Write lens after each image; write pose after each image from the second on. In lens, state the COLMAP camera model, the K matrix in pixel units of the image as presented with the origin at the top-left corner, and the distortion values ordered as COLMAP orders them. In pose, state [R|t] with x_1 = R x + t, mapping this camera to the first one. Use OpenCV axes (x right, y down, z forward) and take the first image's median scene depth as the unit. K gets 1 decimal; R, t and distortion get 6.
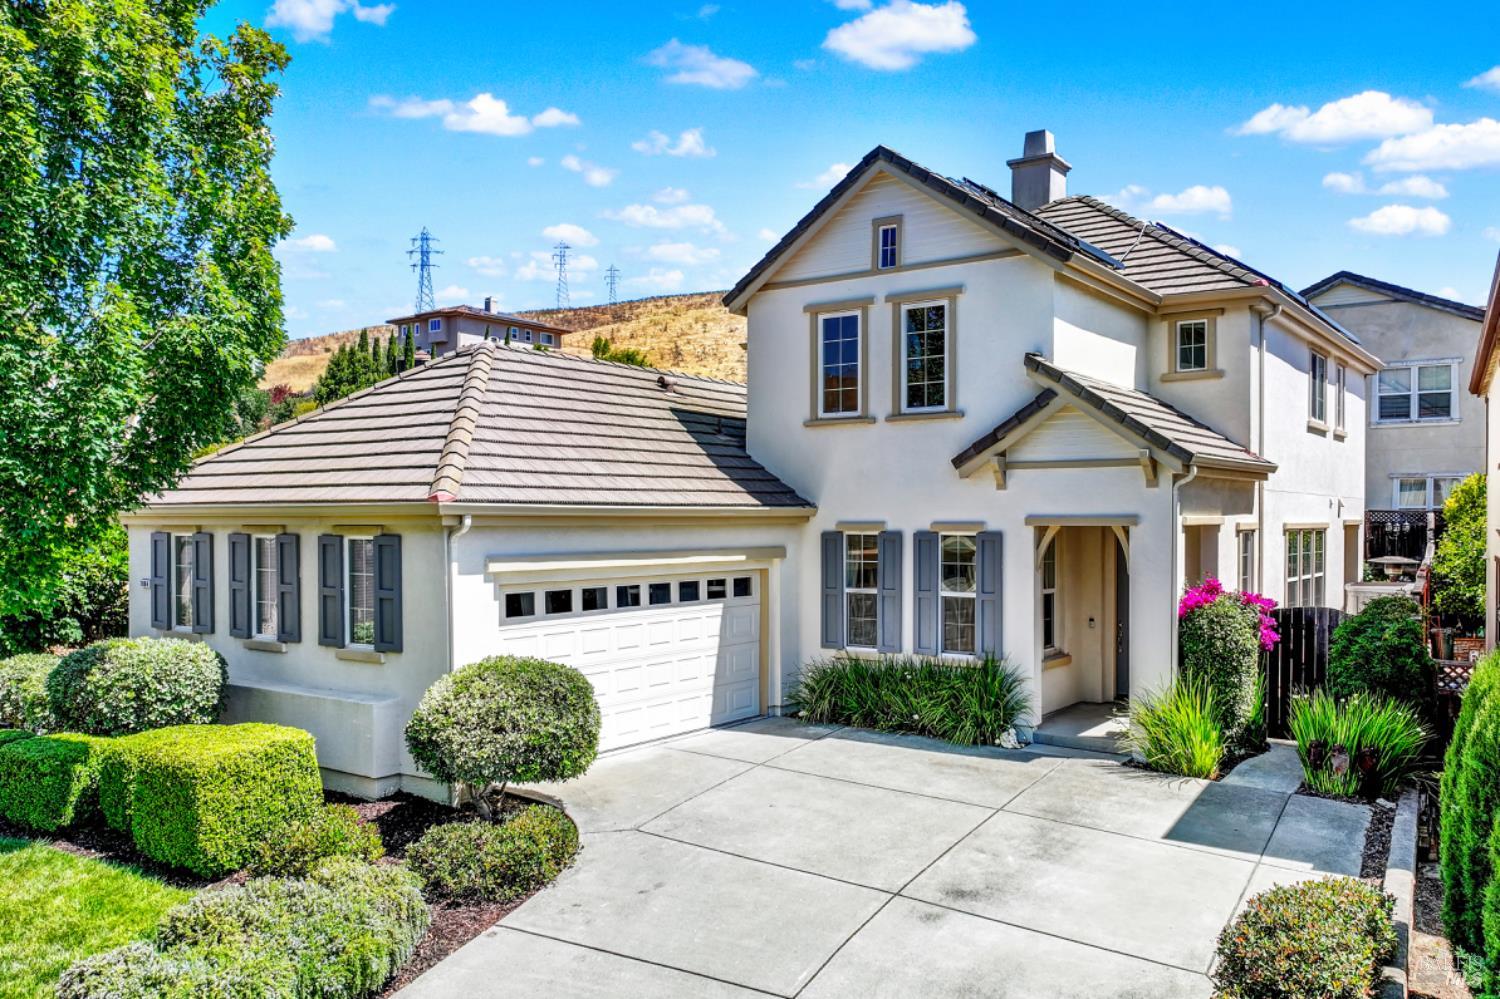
lens RADIAL K [[1188.3, 0, 829.8], [0, 1188.3, 530.8], [0, 0, 1]] dist [-0.002022, -0.002431]
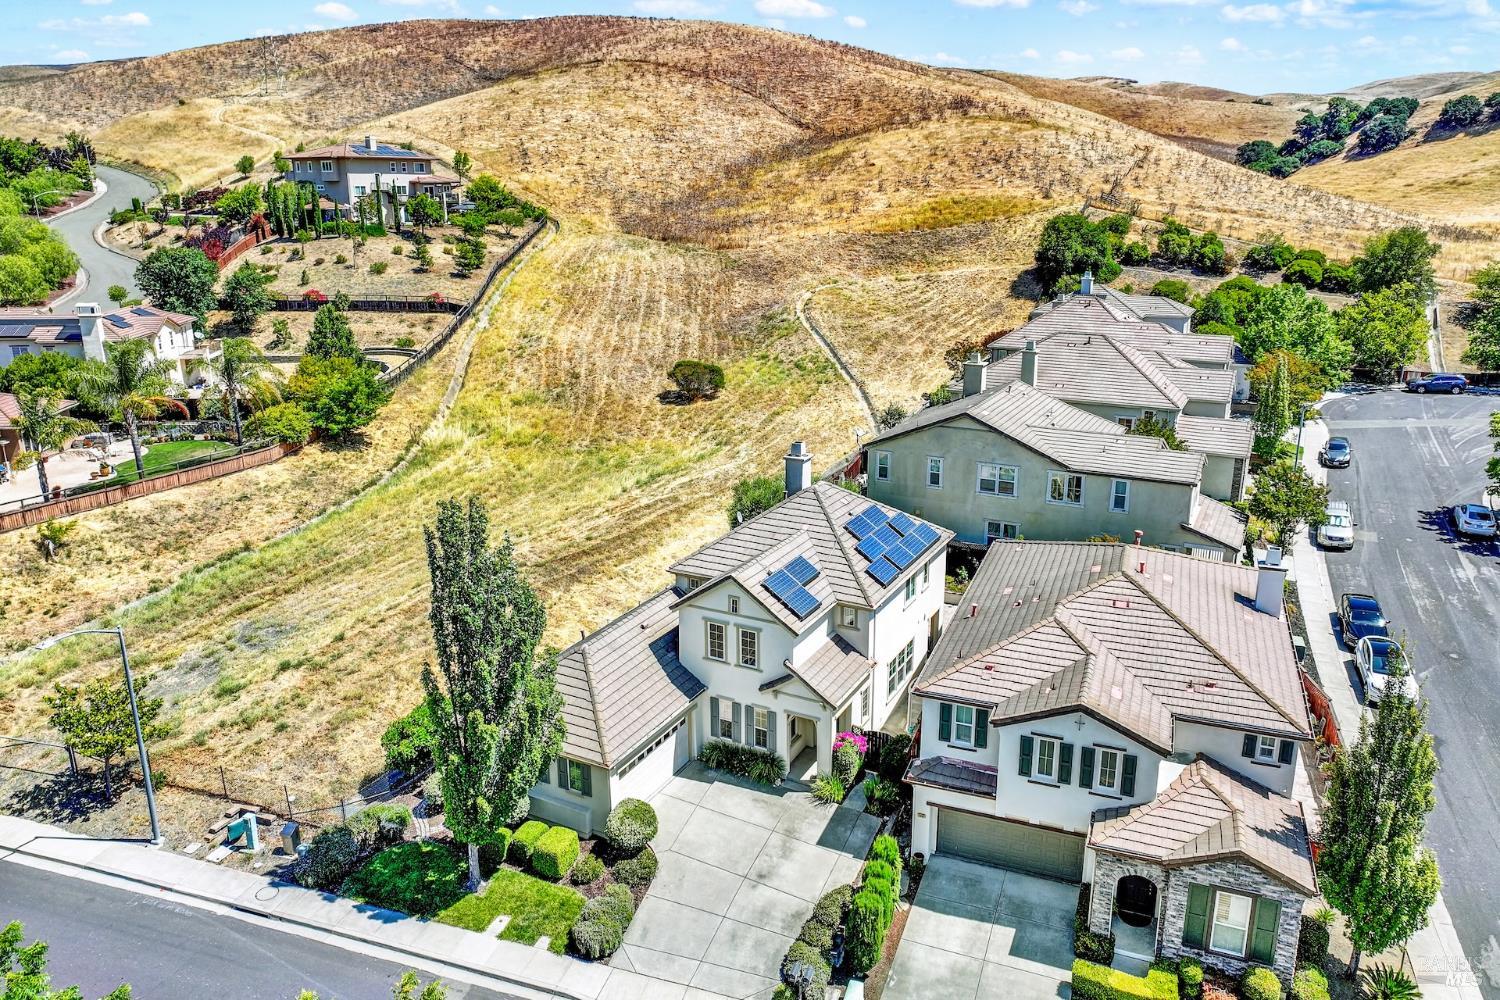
lens RADIAL K [[1050.2, 0, 750.0], [0, 1050.2, 500.0], [0, 0, 1]] dist [0.026429, 0.001379]
pose [[0.995373, -0.033238, 0.090149, -0.123967], [0.007260, 0.961595, 0.274375, -1.140306], [-0.095807, -0.272451, 0.957388, -1.235647]]
